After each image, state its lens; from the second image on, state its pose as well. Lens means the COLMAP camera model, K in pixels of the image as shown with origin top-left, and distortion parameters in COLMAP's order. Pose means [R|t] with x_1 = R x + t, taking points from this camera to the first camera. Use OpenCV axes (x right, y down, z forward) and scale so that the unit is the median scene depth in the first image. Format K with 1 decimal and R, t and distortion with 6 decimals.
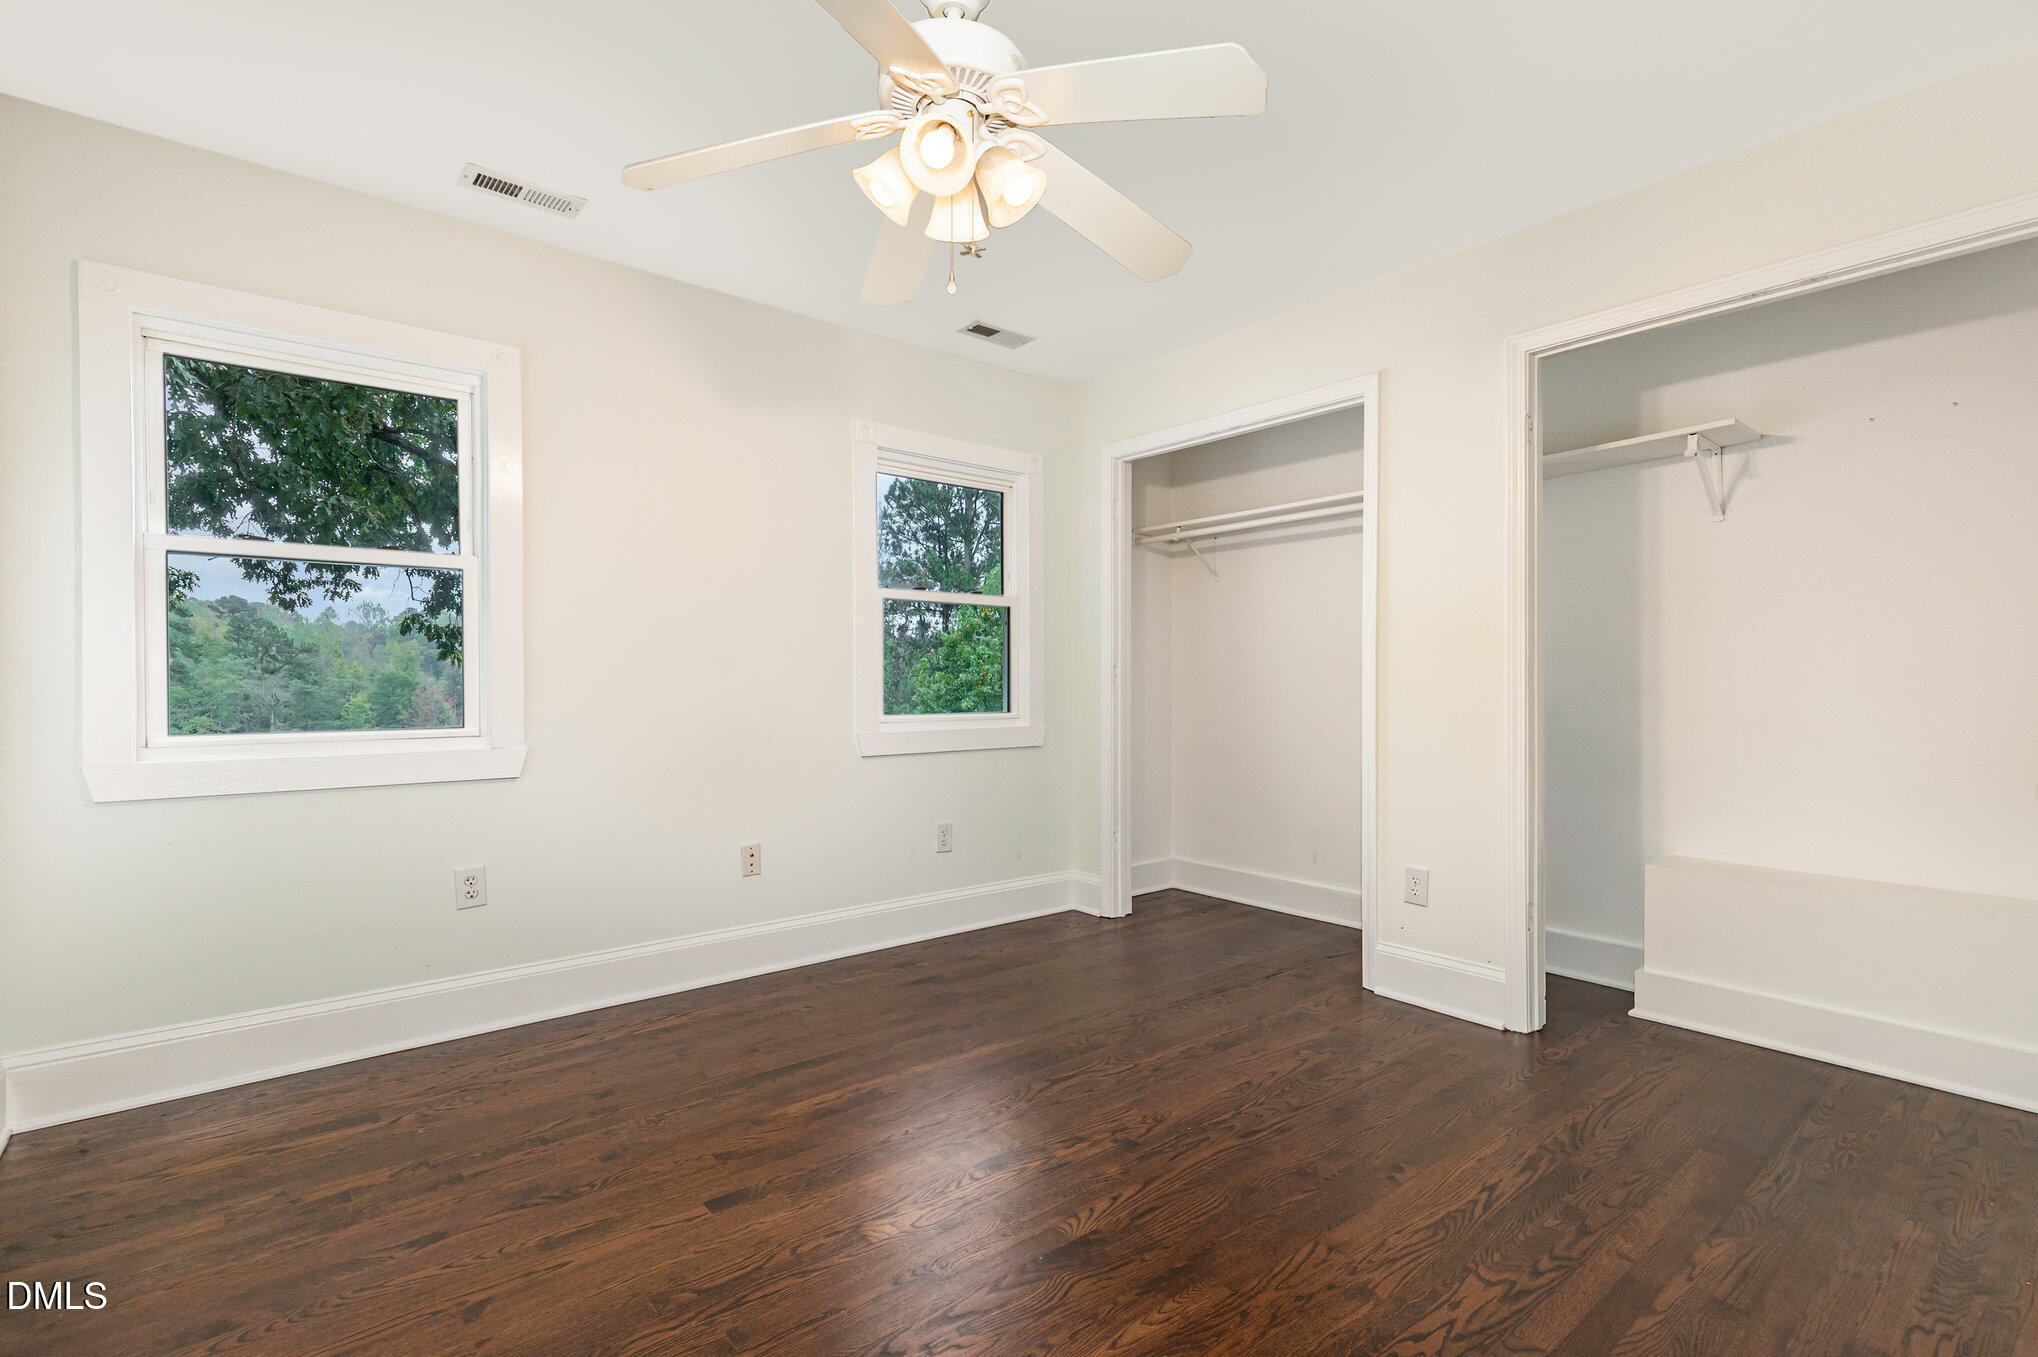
lens RADIAL K [[946.6, 0, 1019.0], [0, 946.6, 678.5], [0, 0, 1]] dist [-0.000027, -0.000561]
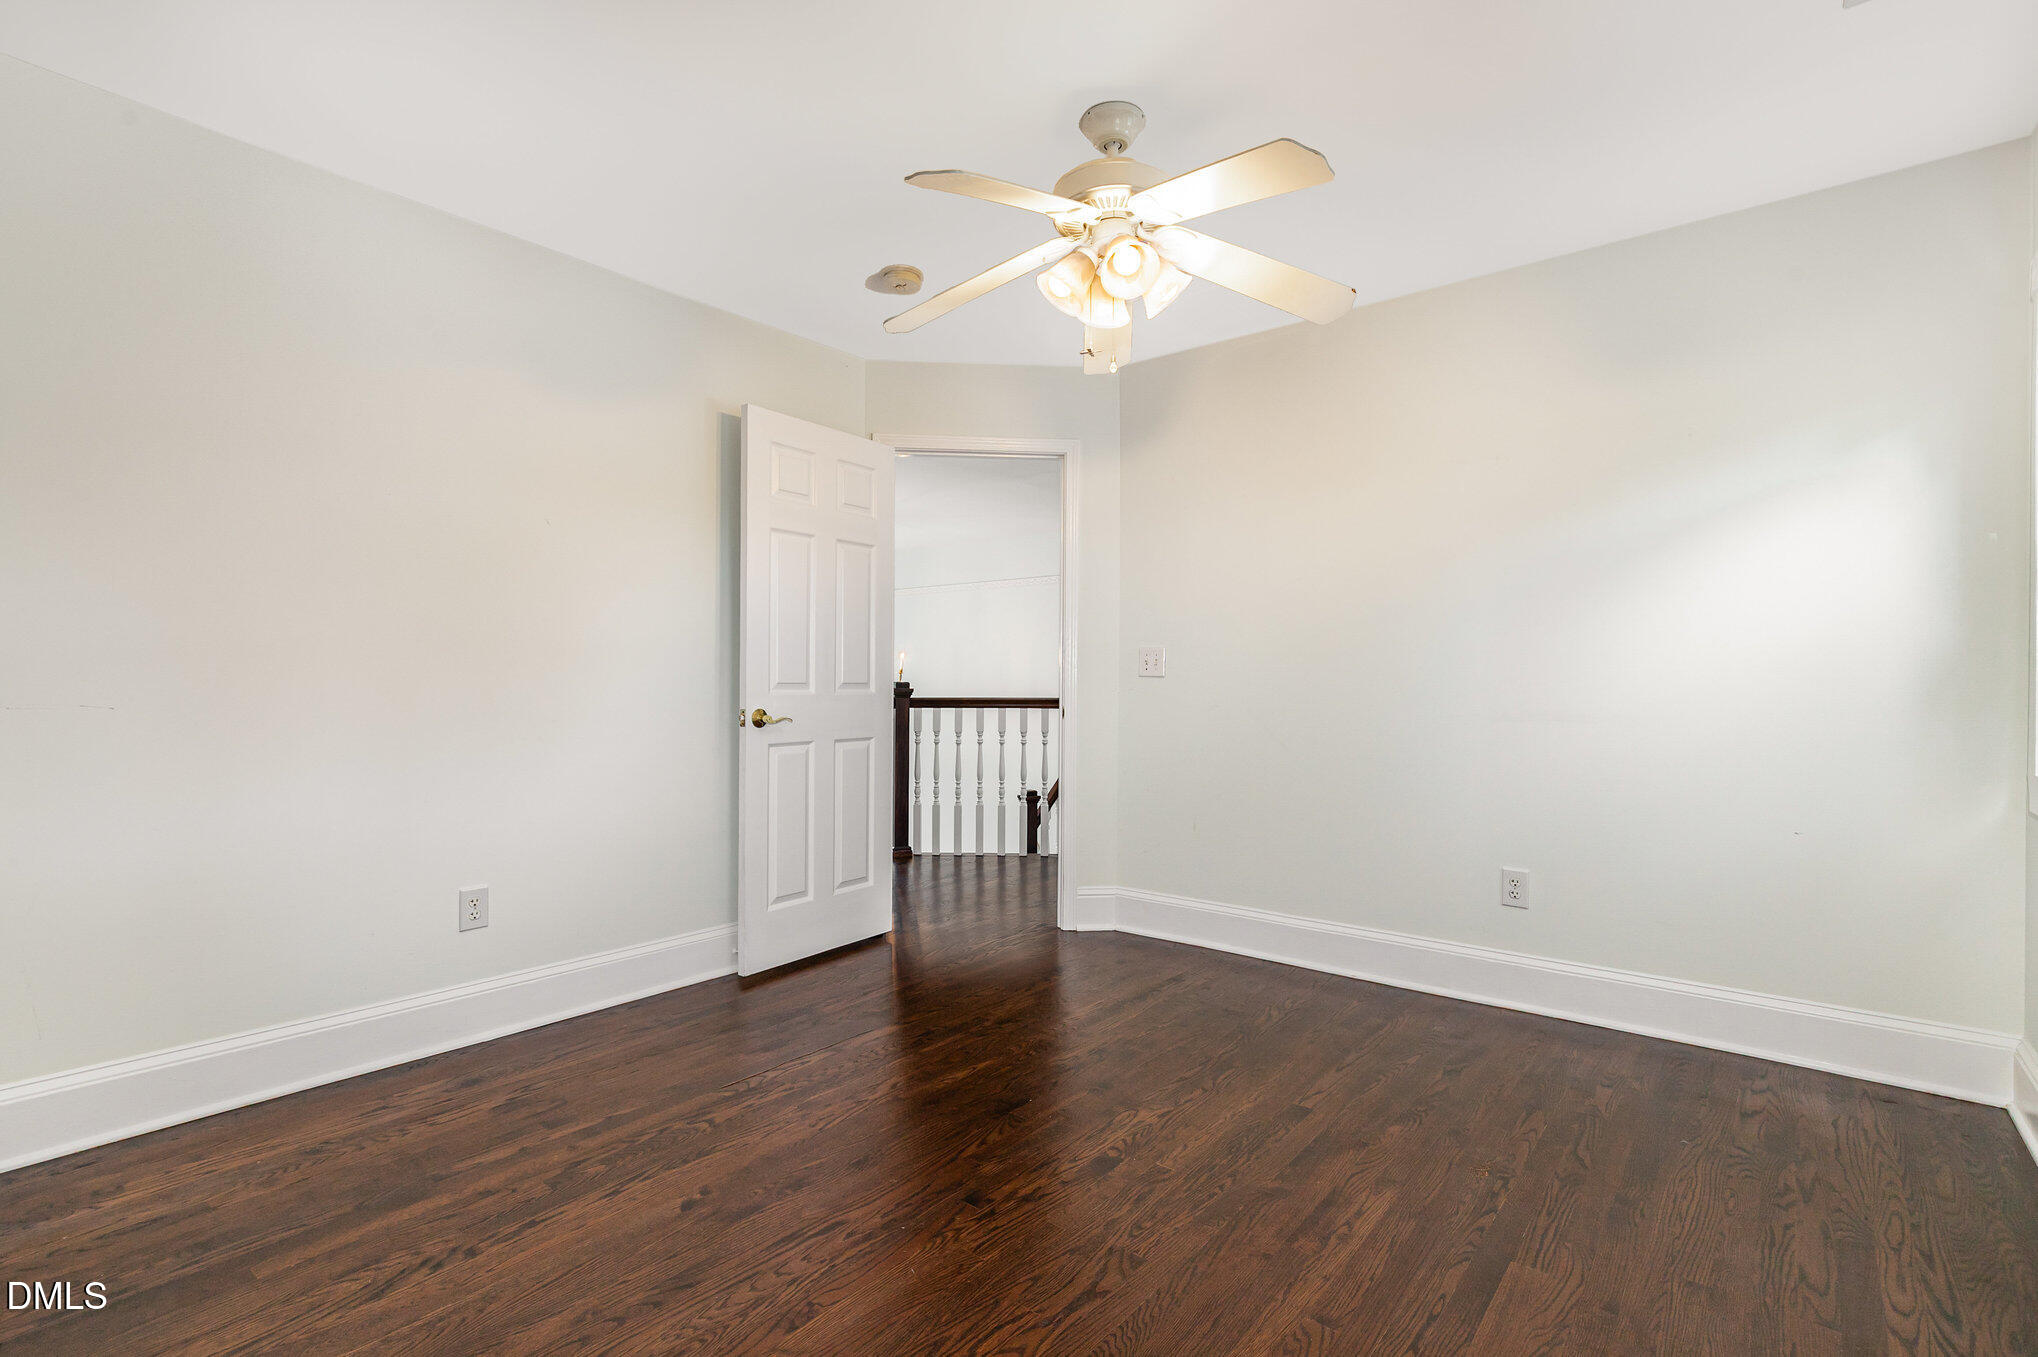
lens RADIAL K [[946.6, 0, 1019.0], [0, 946.6, 678.5], [0, 0, 1]] dist [-0.000027, -0.000561]
pose [[-0.980289, -0.002209, -0.197555, 0.262602], [-0.001237, 0.999987, -0.005046, 0.001318], [0.197563, -0.004702, -0.980279, 1.963661]]
